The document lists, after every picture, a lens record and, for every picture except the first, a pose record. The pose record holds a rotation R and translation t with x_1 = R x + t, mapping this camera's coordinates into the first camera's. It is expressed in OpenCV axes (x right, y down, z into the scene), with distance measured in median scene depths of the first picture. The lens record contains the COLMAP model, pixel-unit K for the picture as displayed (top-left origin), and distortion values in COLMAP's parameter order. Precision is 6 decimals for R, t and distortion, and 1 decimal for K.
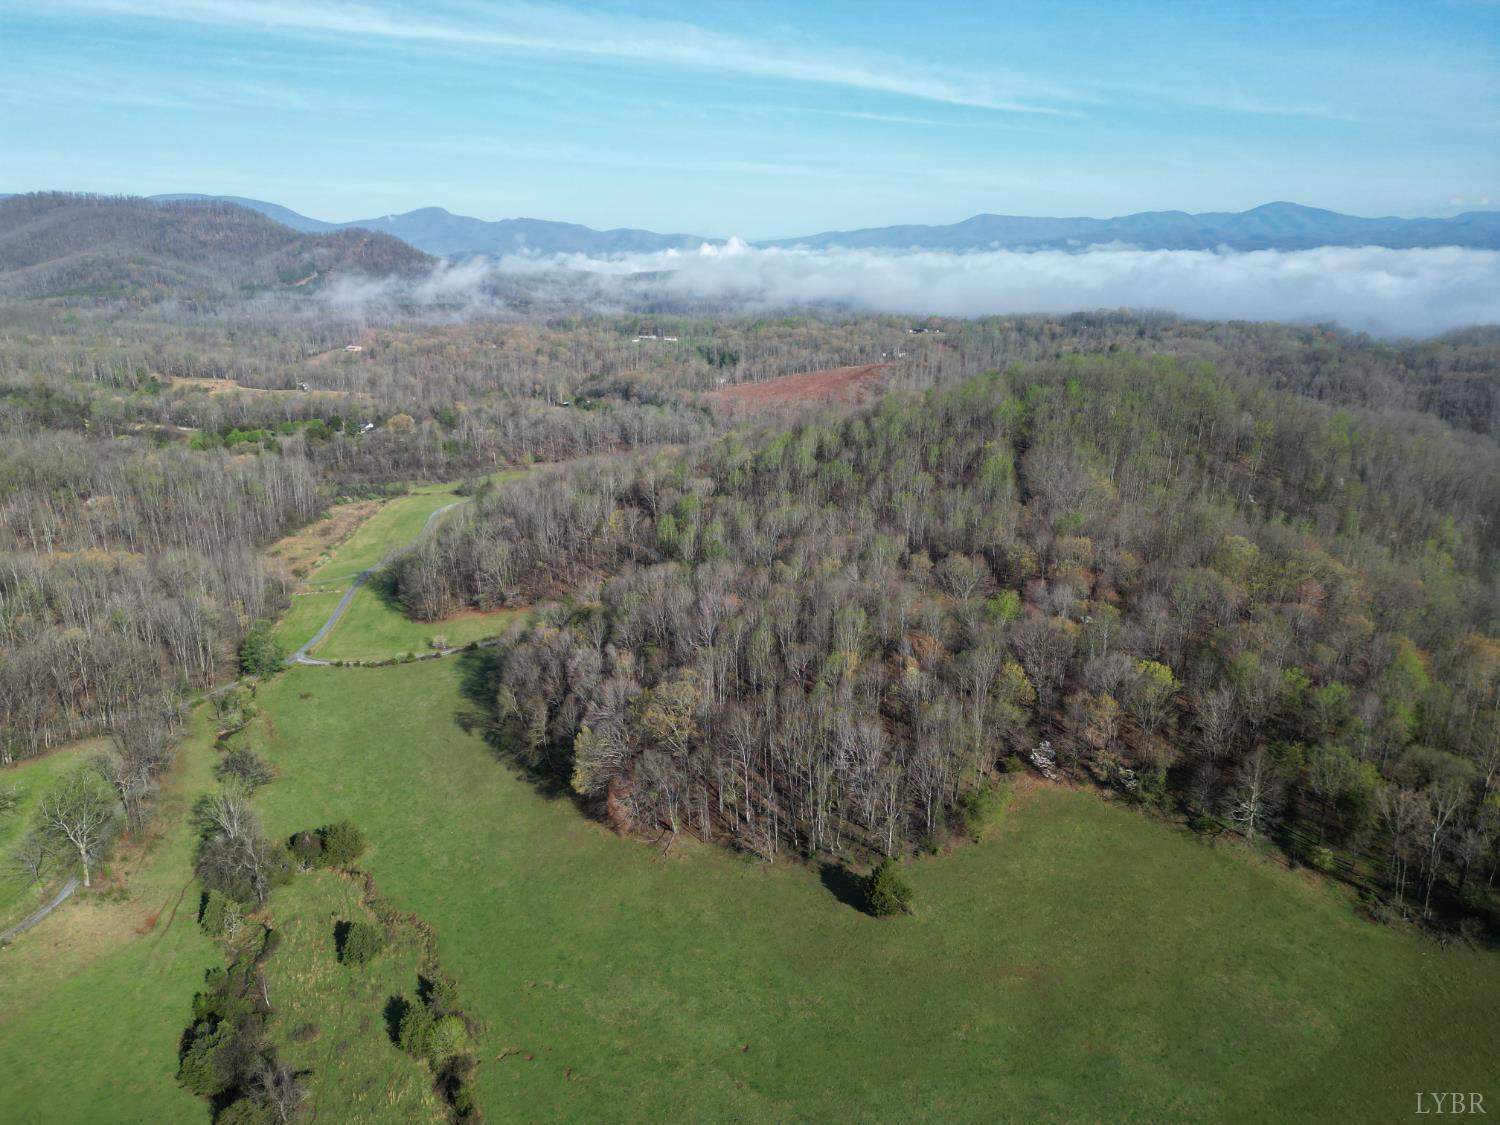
lens RADIAL K [[1048.8, 0, 750.0], [0, 1048.8, 562.5], [0, 0, 1]] dist [0.081294, -0.079722]
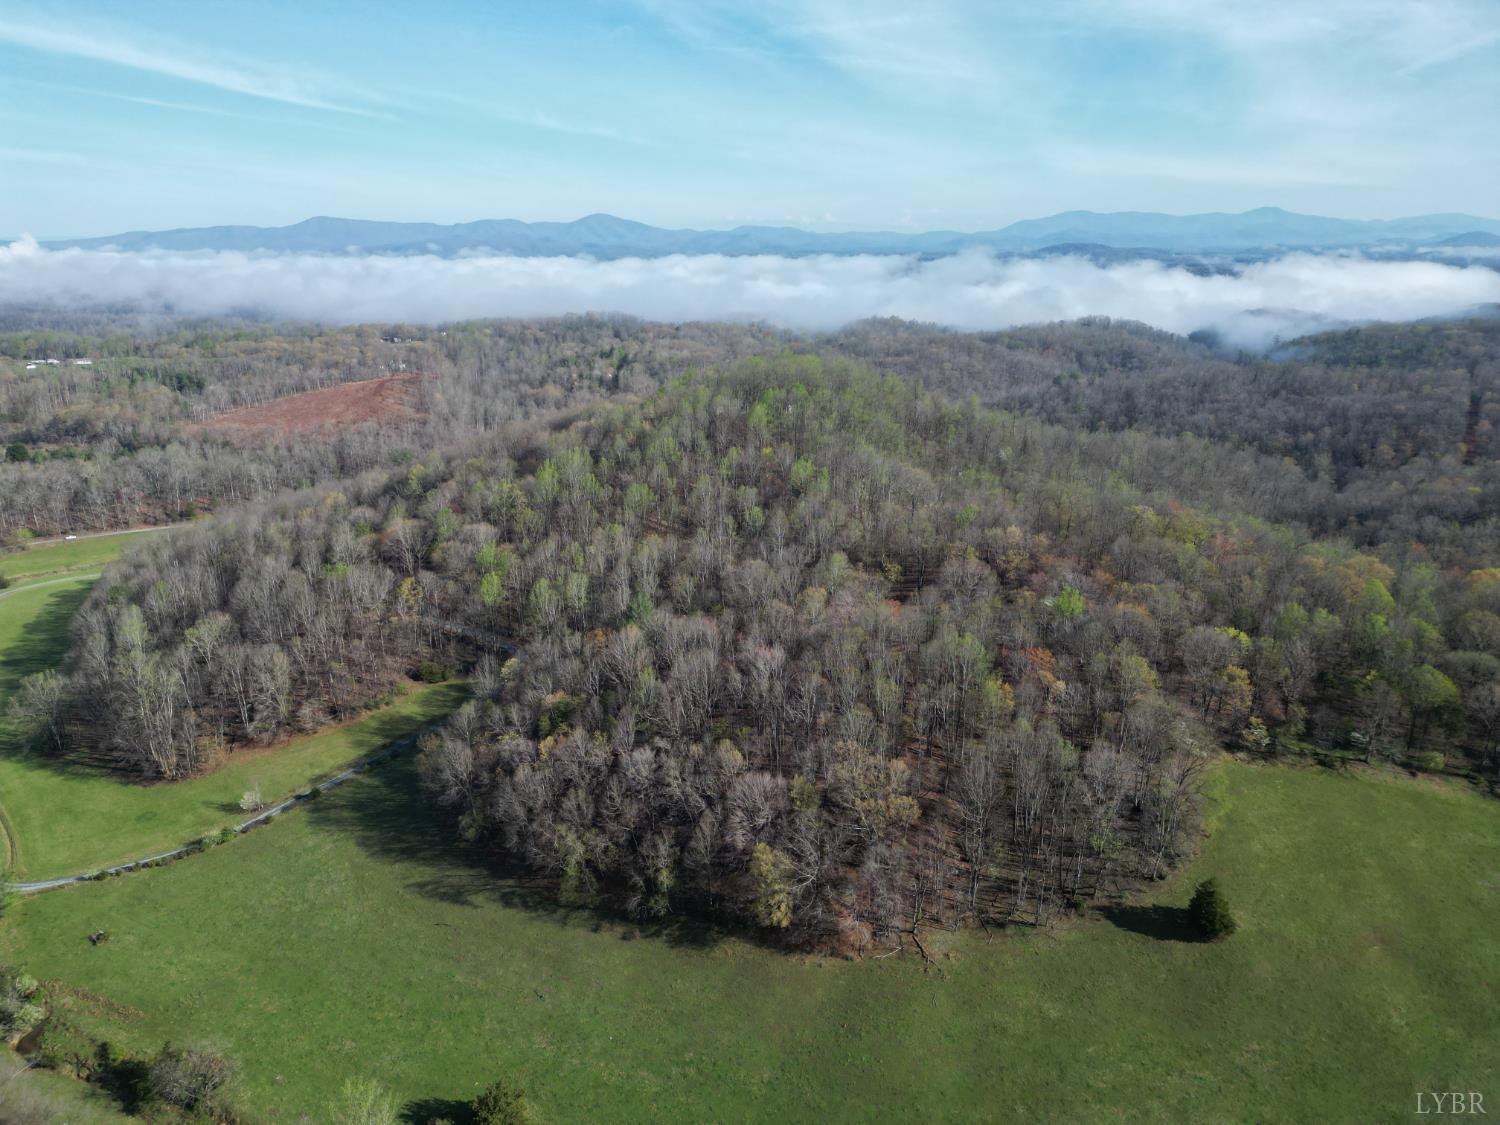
lens RADIAL K [[1048.8, 0, 750.0], [0, 1048.8, 562.5], [0, 0, 1]] dist [0.081294, -0.079722]
pose [[0.832075, -0.156956, 0.531992, -0.056425], [0.159354, 0.986338, 0.041762, -0.009044], [-0.531279, 0.050026, 0.845719, 0.031898]]
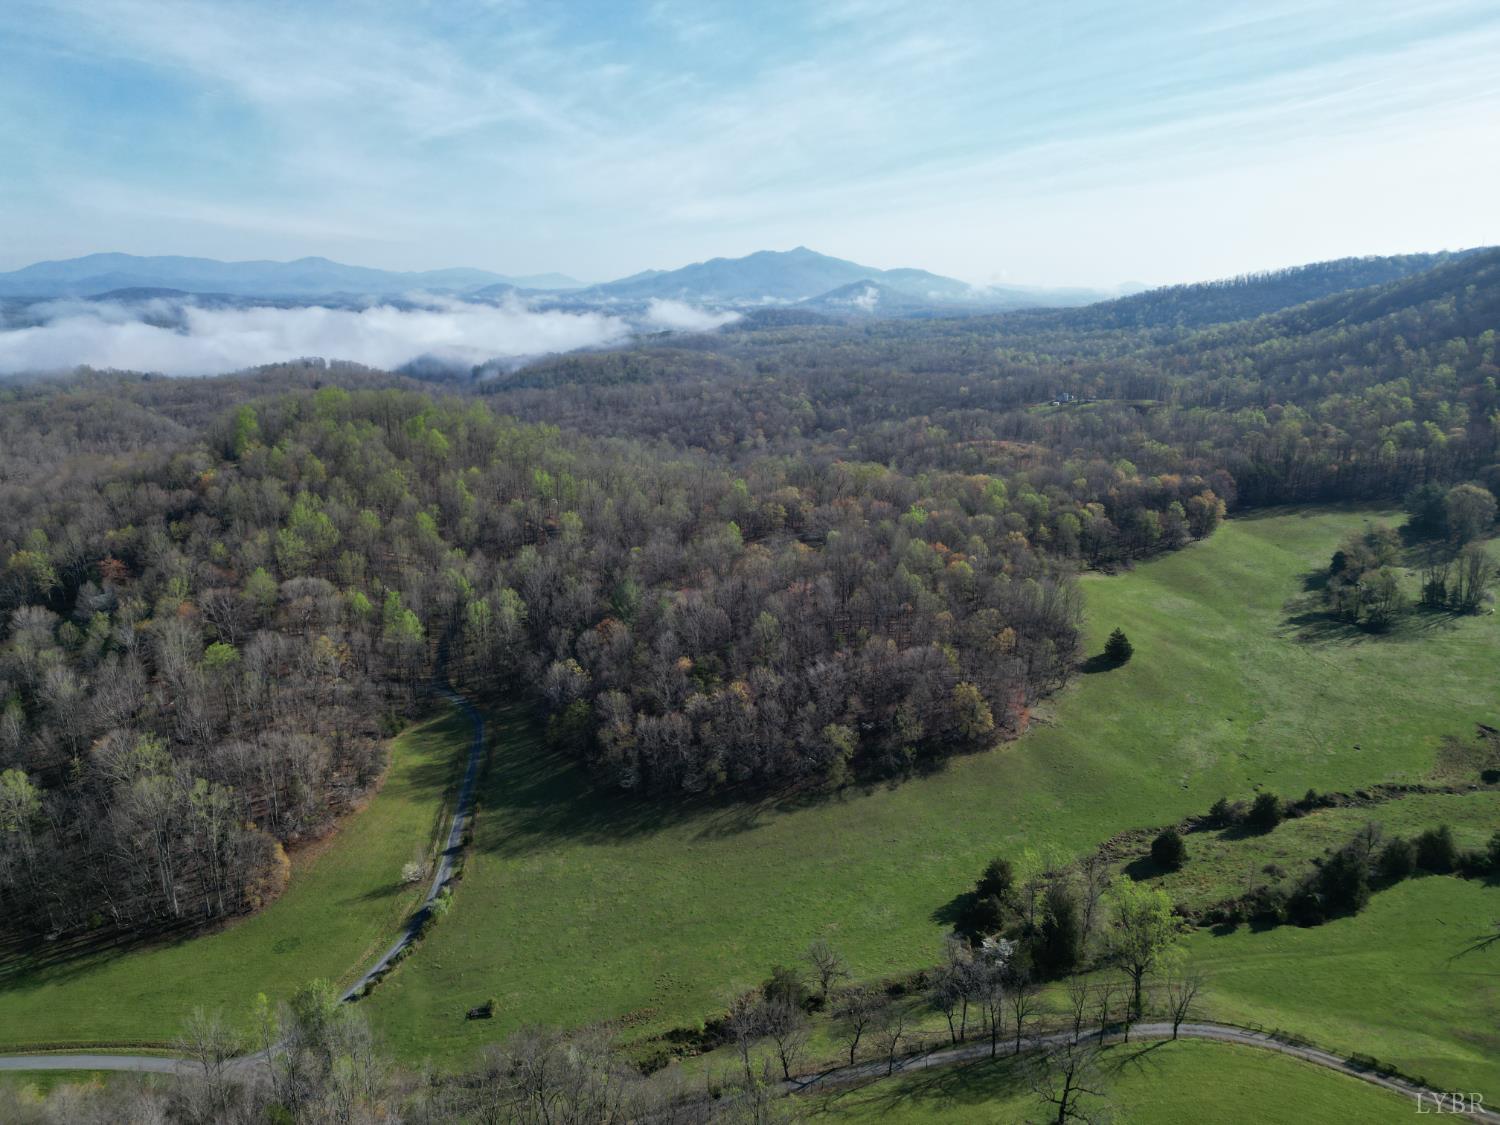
lens RADIAL K [[1048.8, 0, 750.0], [0, 1048.8, 562.5], [0, 0, 1]] dist [0.081294, -0.079722]
pose [[0.166059, -0.243029, 0.955699, -0.128449], [0.288138, 0.938818, 0.188671, -0.025665], [-0.943081, 0.244043, 0.225925, 0.093456]]
